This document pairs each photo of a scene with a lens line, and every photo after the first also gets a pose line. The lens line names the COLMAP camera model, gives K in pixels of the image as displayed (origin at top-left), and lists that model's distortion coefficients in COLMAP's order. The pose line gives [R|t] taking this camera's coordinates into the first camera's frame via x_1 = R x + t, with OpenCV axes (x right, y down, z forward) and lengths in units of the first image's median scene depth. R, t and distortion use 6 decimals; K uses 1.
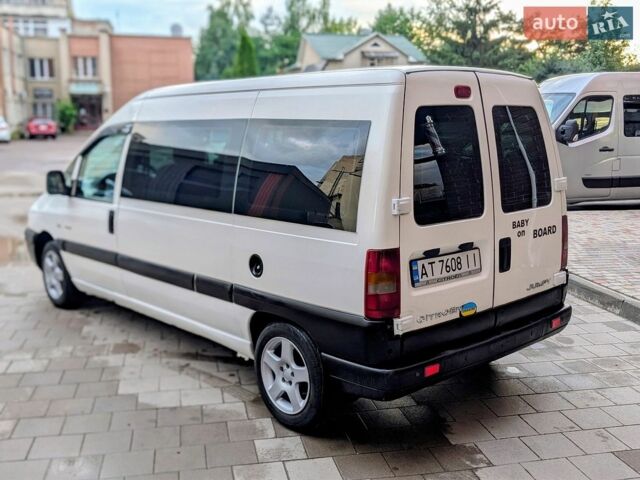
lens RADIAL K [[747.3, 0, 320.0], [0, 747.3, 240.0], [0, 0, 1]] dist [0.077320, -0.003414]
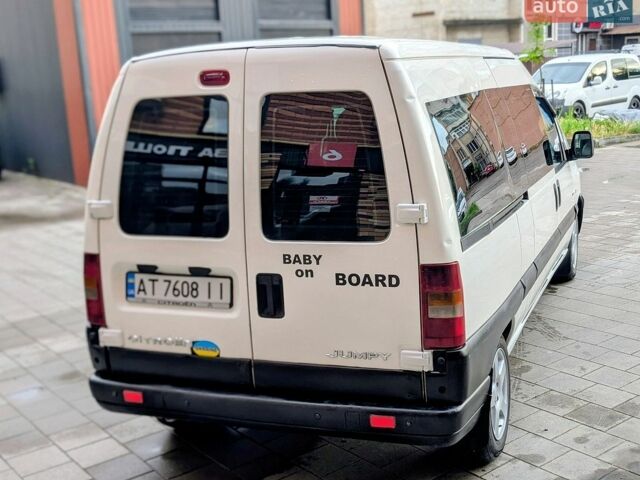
lens RADIAL K [[804.3, 0, 320.0], [0, 804.3, 240.0], [0, 0, 1]] dist [0.207362, -0.763570]
pose [[0.437290, 0.166317, -0.883808, 1.005661], [-0.099934, 0.985651, 0.136036, -0.154670], [0.893751, 0.028835, 0.447636, 0.715144]]
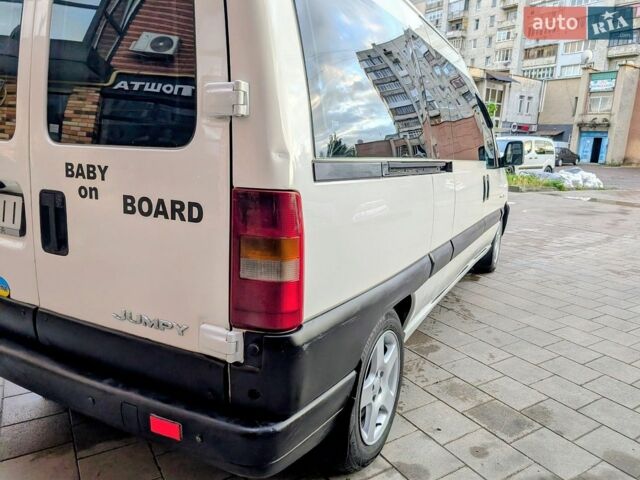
lens RADIAL K [[460.4, 0, 304.2], [0, 460.4, 234.3], [0, 0, 1]] dist [-0.000811, -0.000787]
pose [[0.327783, 0.201940, -0.922919, 0.632366], [-0.197280, 0.969983, 0.142172, -0.055798], [0.923926, 0.135472, 0.357783, 1.093998]]
